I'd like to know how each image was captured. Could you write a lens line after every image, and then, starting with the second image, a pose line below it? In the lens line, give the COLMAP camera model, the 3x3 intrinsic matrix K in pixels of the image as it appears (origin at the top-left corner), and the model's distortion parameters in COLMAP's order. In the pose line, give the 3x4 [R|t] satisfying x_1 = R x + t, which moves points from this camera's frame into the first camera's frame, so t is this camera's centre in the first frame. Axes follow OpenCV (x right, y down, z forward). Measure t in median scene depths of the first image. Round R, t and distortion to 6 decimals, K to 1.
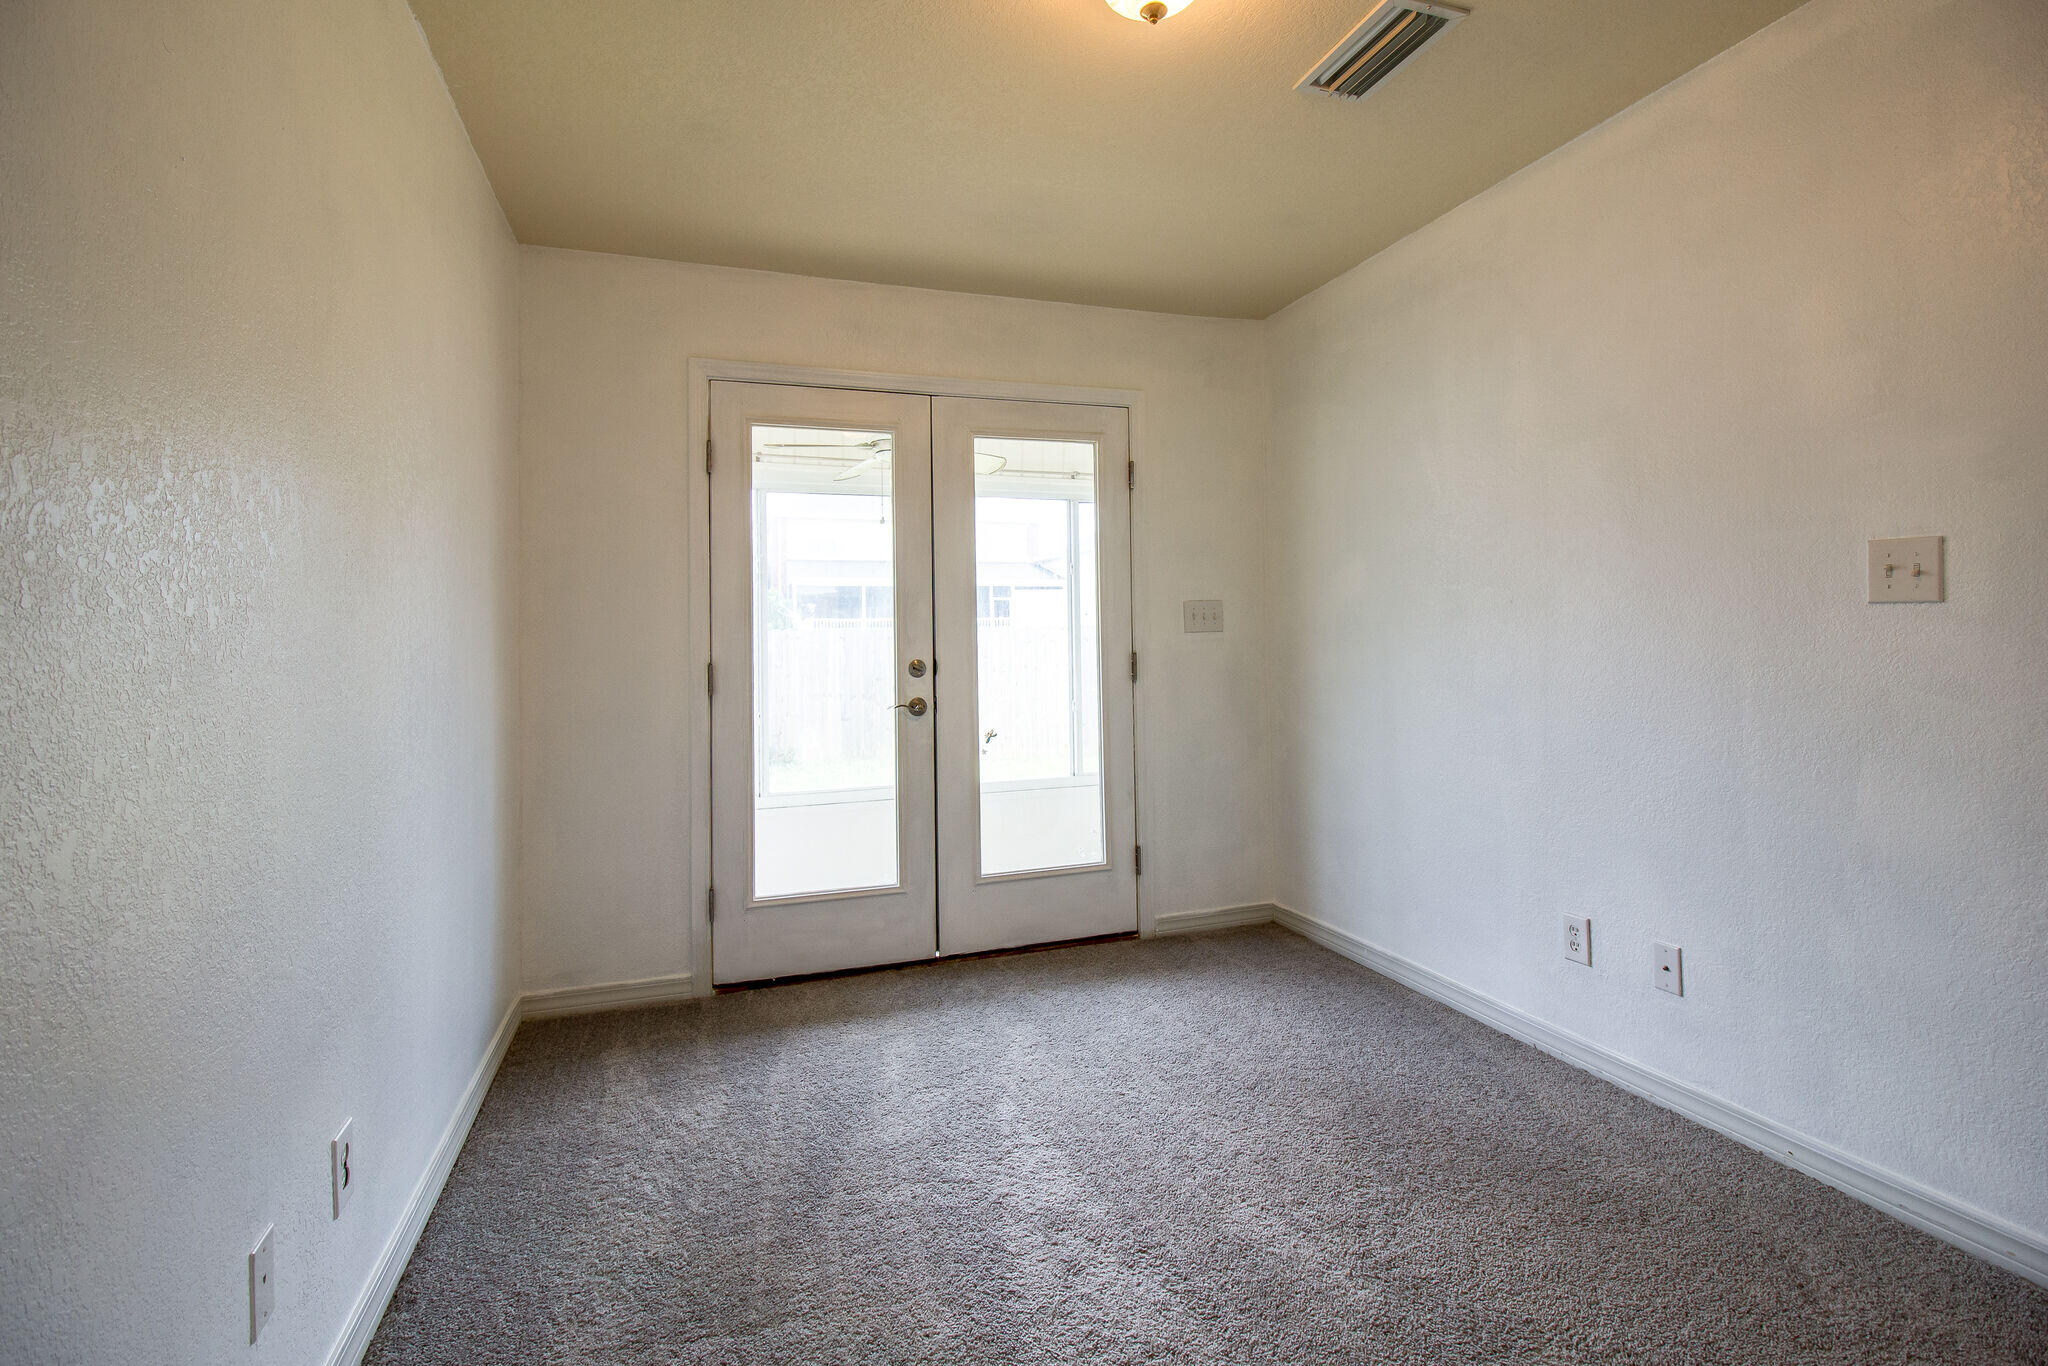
lens RADIAL K [[956.6, 0, 1033.7], [0, 956.6, 633.0], [0, 0, 1]] dist [0.012143, -0.009686]
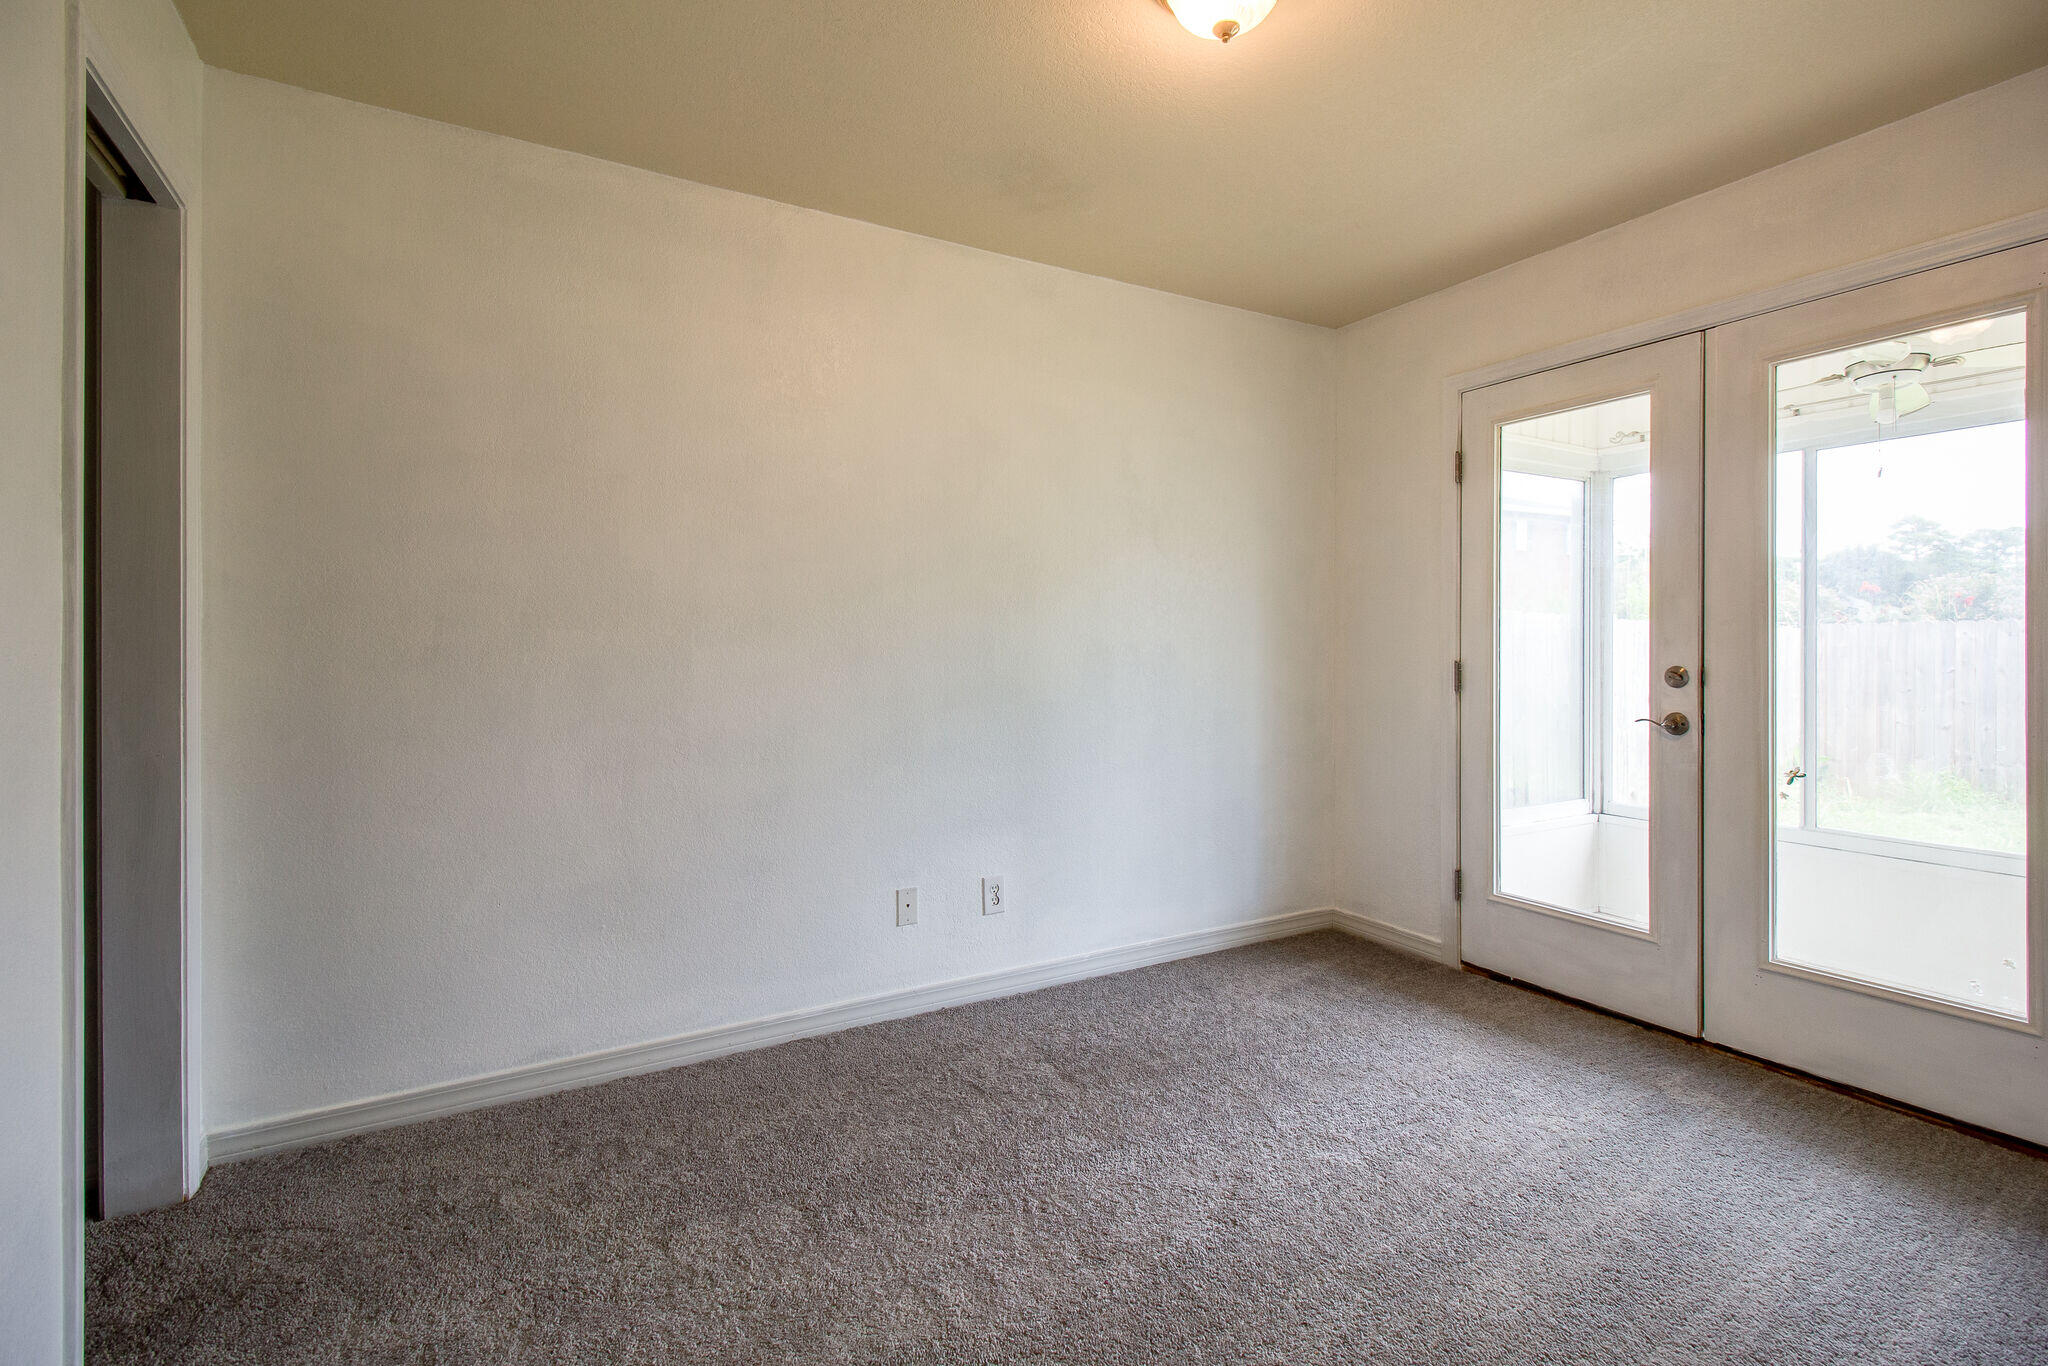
lens RADIAL K [[956.6, 0, 1025.2], [0, 956.6, 667.6], [0, 0, 1]] dist [0.012143, -0.009686]
pose [[0.174338, 0.041595, -0.983807, 0.587002], [0.012587, 0.998932, 0.044465, -0.014488], [0.984605, -0.020135, 0.173629, 0.315140]]
